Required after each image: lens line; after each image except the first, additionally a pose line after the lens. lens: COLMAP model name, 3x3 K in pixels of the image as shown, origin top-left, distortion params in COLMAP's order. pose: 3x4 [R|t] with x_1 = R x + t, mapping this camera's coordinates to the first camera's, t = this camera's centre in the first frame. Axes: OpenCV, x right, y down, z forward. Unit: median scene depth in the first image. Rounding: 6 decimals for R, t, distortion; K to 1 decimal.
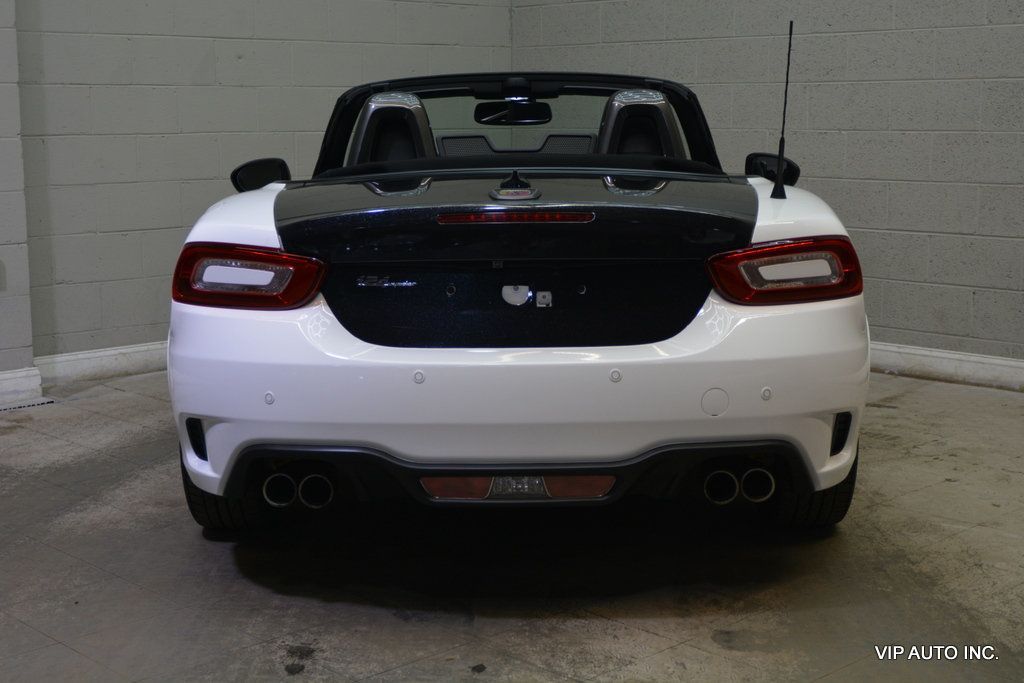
lens RADIAL K [[1462.3, 0, 511.8], [0, 1462.3, 341.5], [0, 0, 1]] dist [-0.012361, 0.018309]
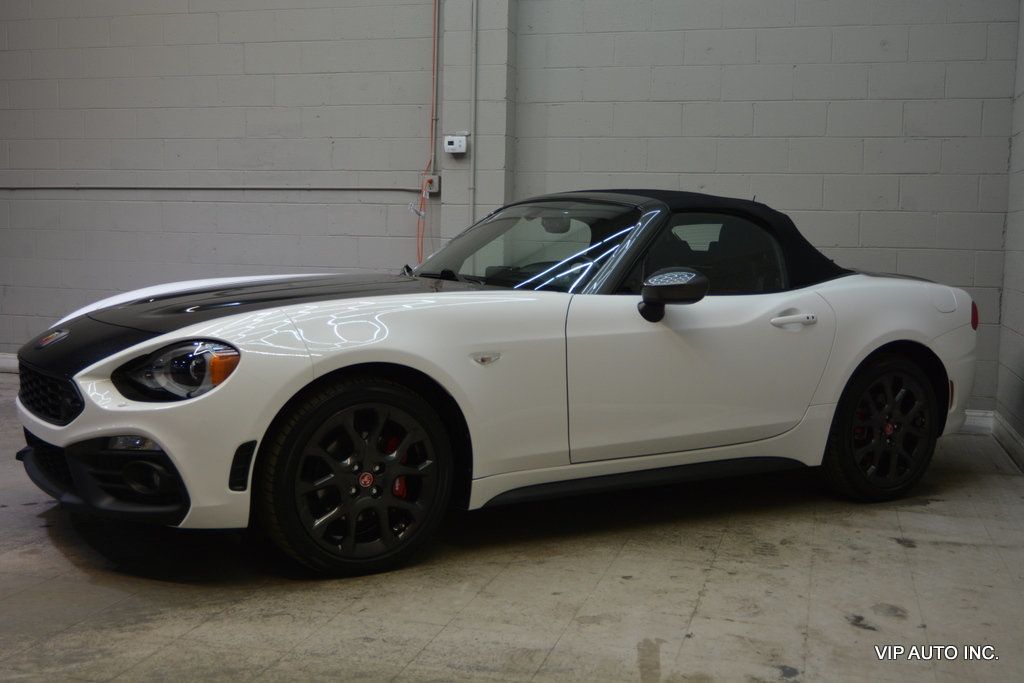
lens RADIAL K [[1163.4, 0, 510.8], [0, 1163.4, 339.5], [0, 0, 1]] dist [-0.001764, -0.007757]
pose [[0.503471, 0.093555, -0.858932, 0.931970], [-0.157693, 0.987373, 0.015112, -0.068273], [0.849500, 0.127839, 0.511867, 0.480875]]
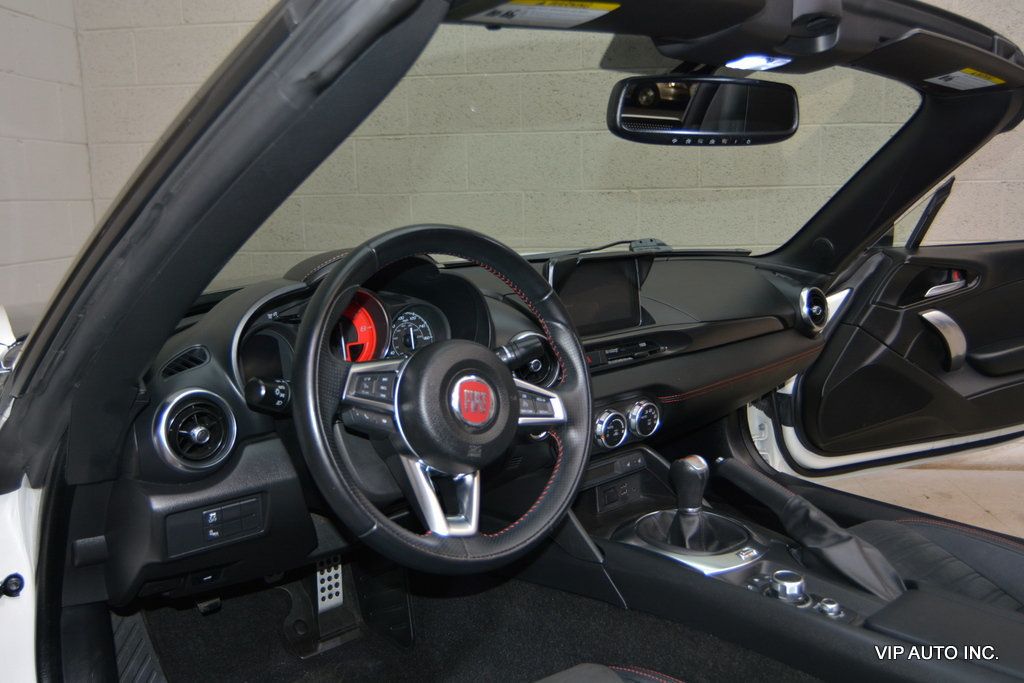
lens RADIAL K [[821.4, 0, 507.9], [0, 821.4, 341.0], [0, 0, 1]] dist [-0.019257, -0.007685]
pose [[0.758909, -0.123202, 0.639436, -0.189736], [0.118055, 0.991699, 0.050961, -0.127201], [-0.640406, 0.036814, 0.767154, 0.965795]]
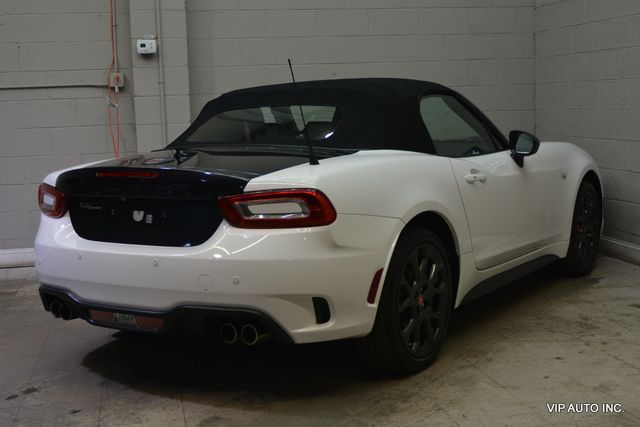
lens RADIAL K [[906.2, 0, 319.6], [0, 906.2, 214.7], [0, 0, 1]] dist [-0.003310, -0.039724]
pose [[0.842507, 0.043699, -0.536909, 0.565946], [-0.055176, 0.998463, -0.005316, -0.028077], [0.535852, 0.034103, 0.843623, 0.111356]]
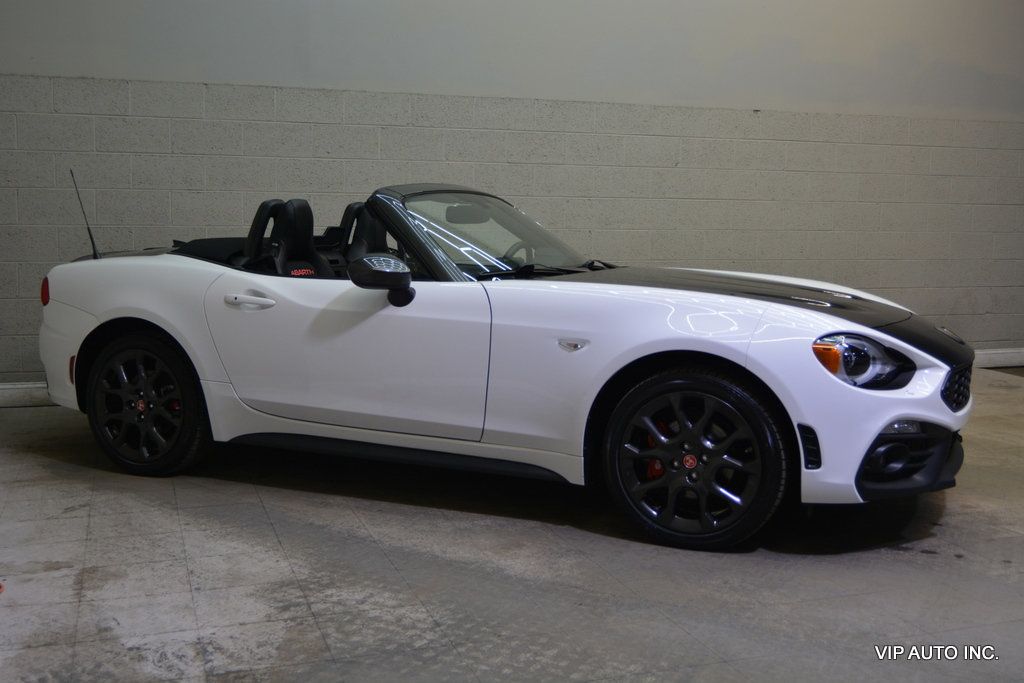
lens RADIAL K [[1095.1, 0, 509.8], [0, 1095.1, 342.4], [0, 0, 1]] dist [-0.013565, 0.011663]
pose [[0.420430, -0.095162, 0.902321, -0.943875], [0.129878, 0.990555, 0.043952, -0.083054], [-0.897981, 0.098713, 0.428819, 0.571476]]
